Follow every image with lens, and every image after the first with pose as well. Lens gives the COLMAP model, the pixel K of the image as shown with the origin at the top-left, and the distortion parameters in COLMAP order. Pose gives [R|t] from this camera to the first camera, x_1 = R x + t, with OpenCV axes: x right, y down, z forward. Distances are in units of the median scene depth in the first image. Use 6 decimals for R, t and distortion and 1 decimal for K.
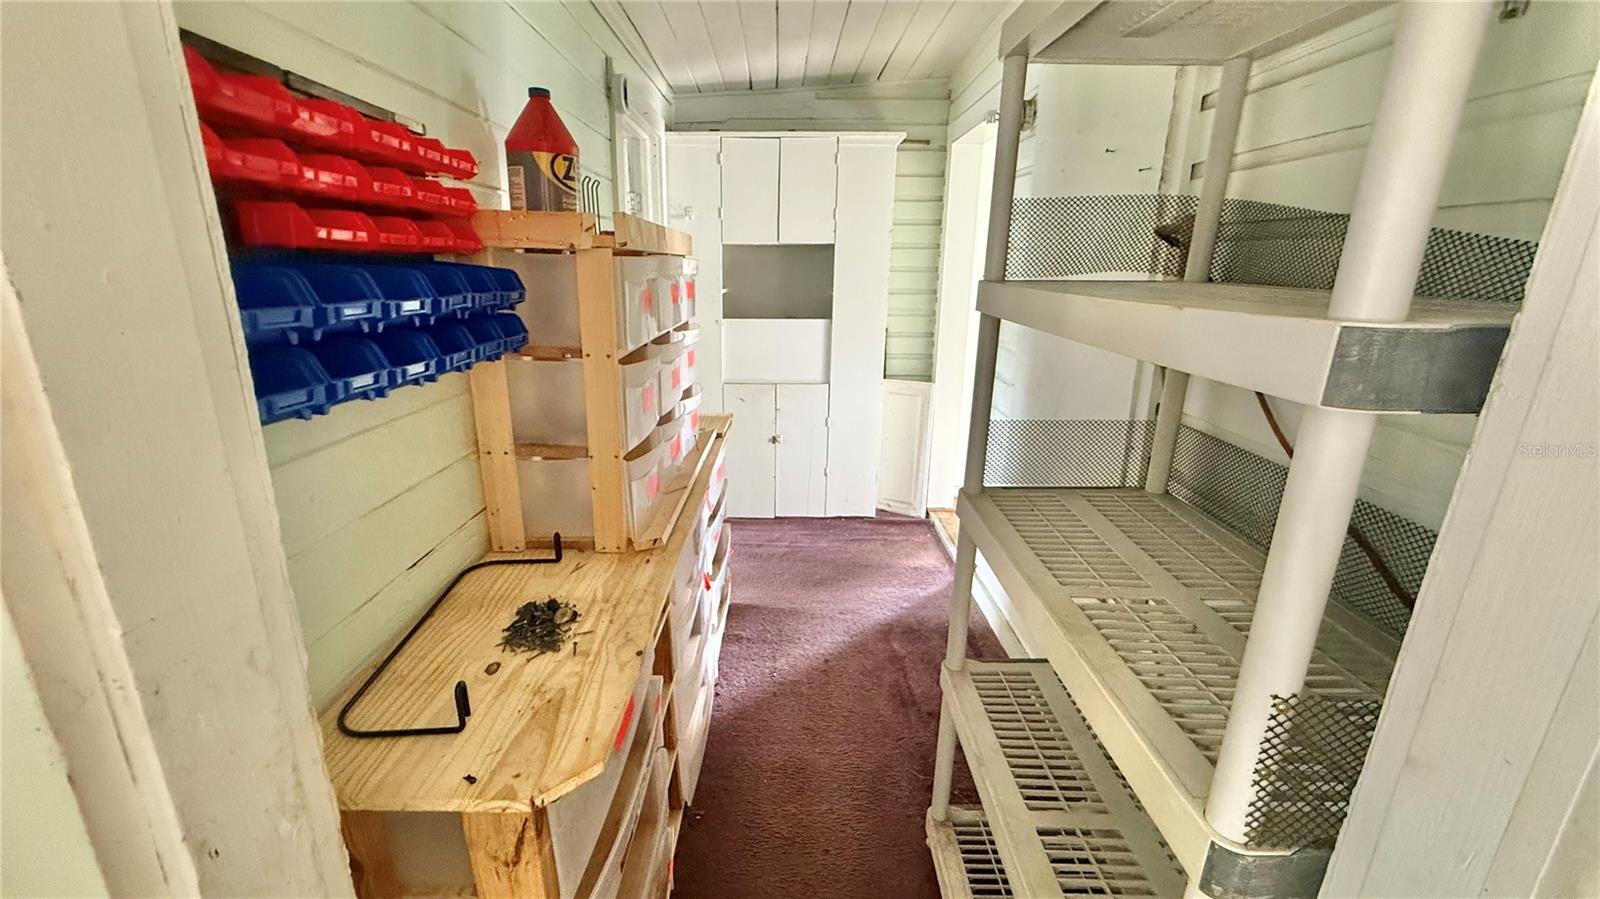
lens RADIAL K [[639.1, 0, 795.0], [0, 639.1, 451.6], [0, 0, 1]] dist [0.000436, -0.000258]
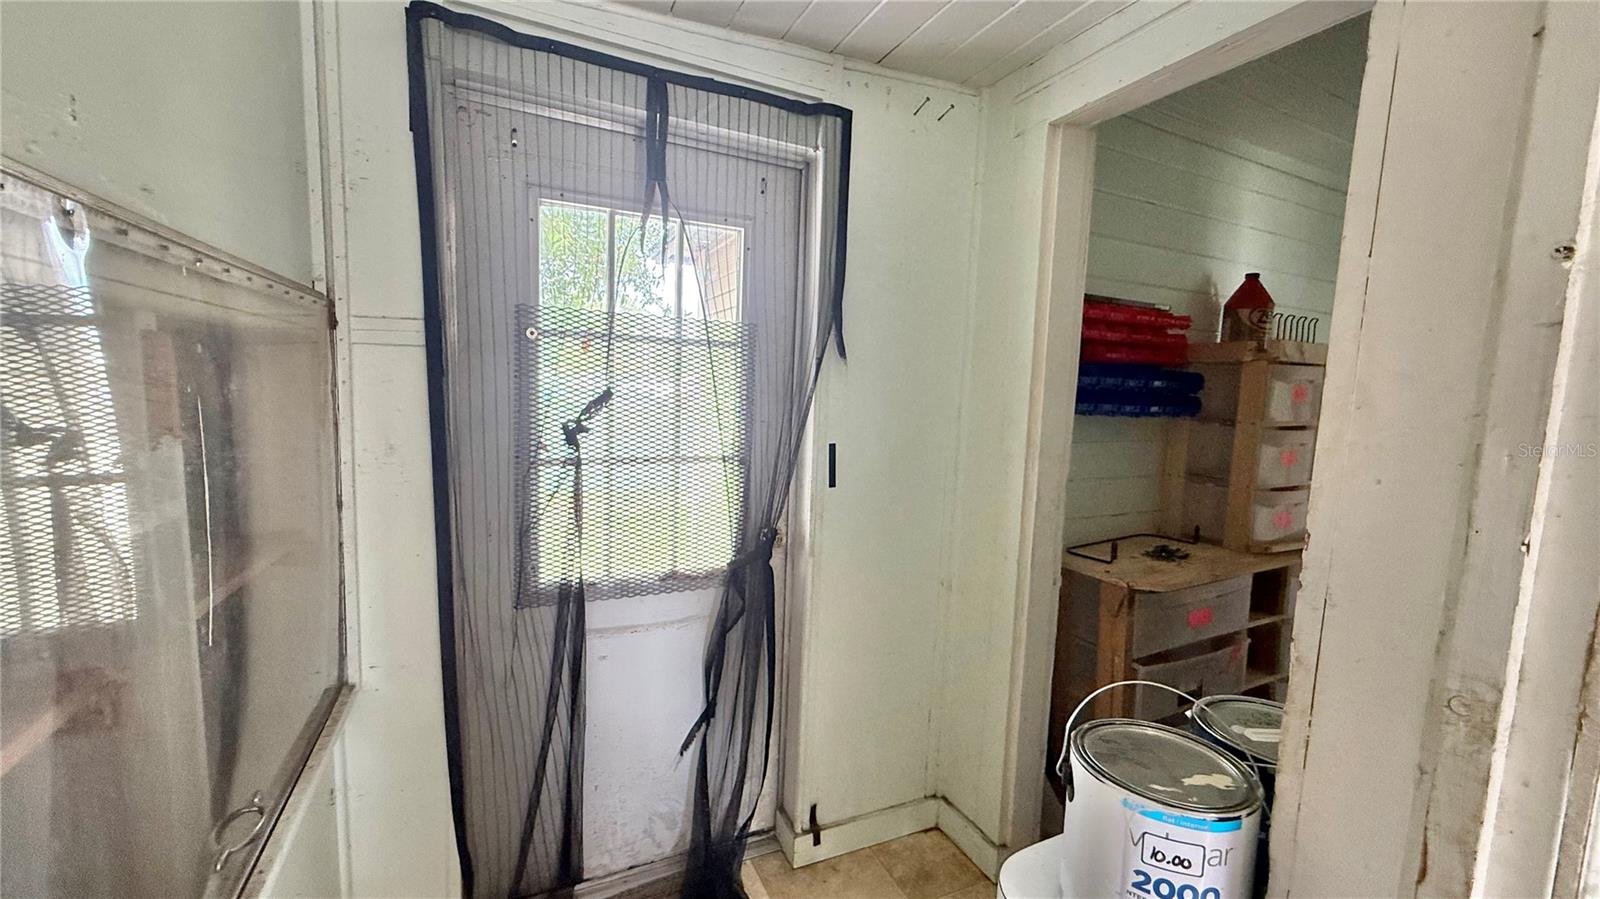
lens RADIAL K [[639.1, 0, 795.0], [0, 639.1, 451.6], [0, 0, 1]] dist [0.000436, -0.000258]
pose [[0.456791, 0.090767, -0.884931, 0.864276], [-0.270521, 0.961841, -0.040984, 0.417788], [0.847443, 0.258114, 0.463915, -1.018916]]
